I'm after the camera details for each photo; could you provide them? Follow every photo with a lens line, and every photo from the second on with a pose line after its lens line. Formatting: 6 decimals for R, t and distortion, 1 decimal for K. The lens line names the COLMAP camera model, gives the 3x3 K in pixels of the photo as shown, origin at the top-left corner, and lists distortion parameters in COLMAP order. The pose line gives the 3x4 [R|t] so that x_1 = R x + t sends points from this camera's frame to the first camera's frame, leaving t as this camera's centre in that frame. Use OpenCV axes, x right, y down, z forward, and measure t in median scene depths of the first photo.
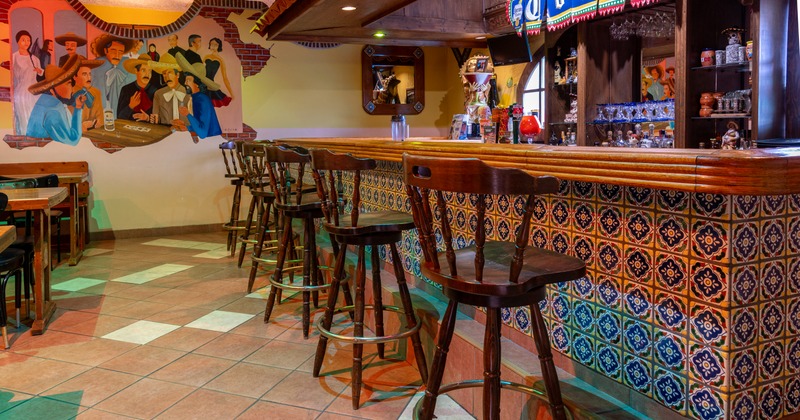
lens RADIAL K [[565.0, 0, 395.1], [0, 565.0, 155.5], [0, 0, 1]] dist [-0.001189, -0.005198]
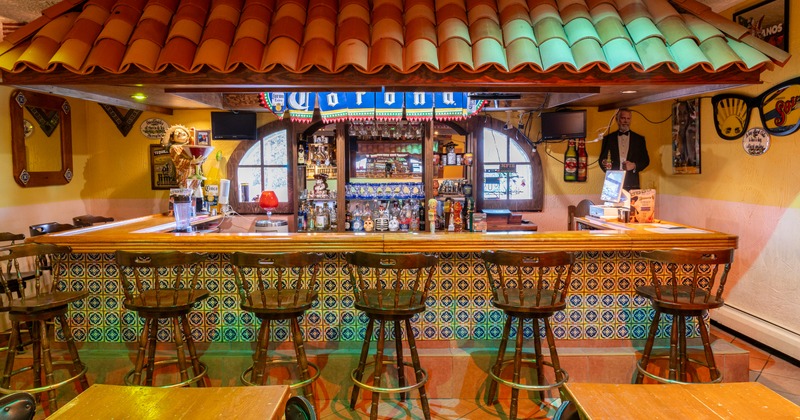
lens RADIAL K [[544.8, 0, 399.4], [0, 544.8, 206.0], [0, 0, 1]] dist [0.001856, -0.003613]
pose [[0.401993, -0.051631, 0.914186, -0.596912], [0.031323, 0.998600, 0.042624, -0.075797], [-0.915107, 0.011501, 0.403048, 0.331286]]
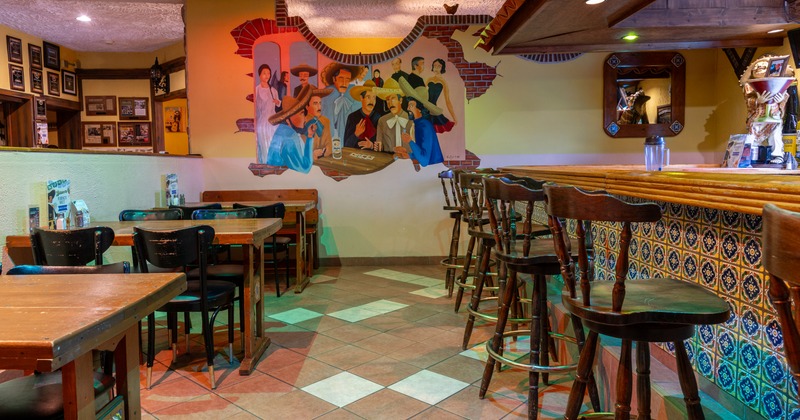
lens RADIAL K [[544.8, 0, 399.4], [0, 544.8, 206.0], [0, 0, 1]] dist [0.001856, -0.003613]
pose [[0.922874, 0.026954, -0.384158, -0.026882], [-0.009657, 0.998854, 0.046883, -0.006641], [0.384981, -0.039557, 0.922076, 0.146014]]
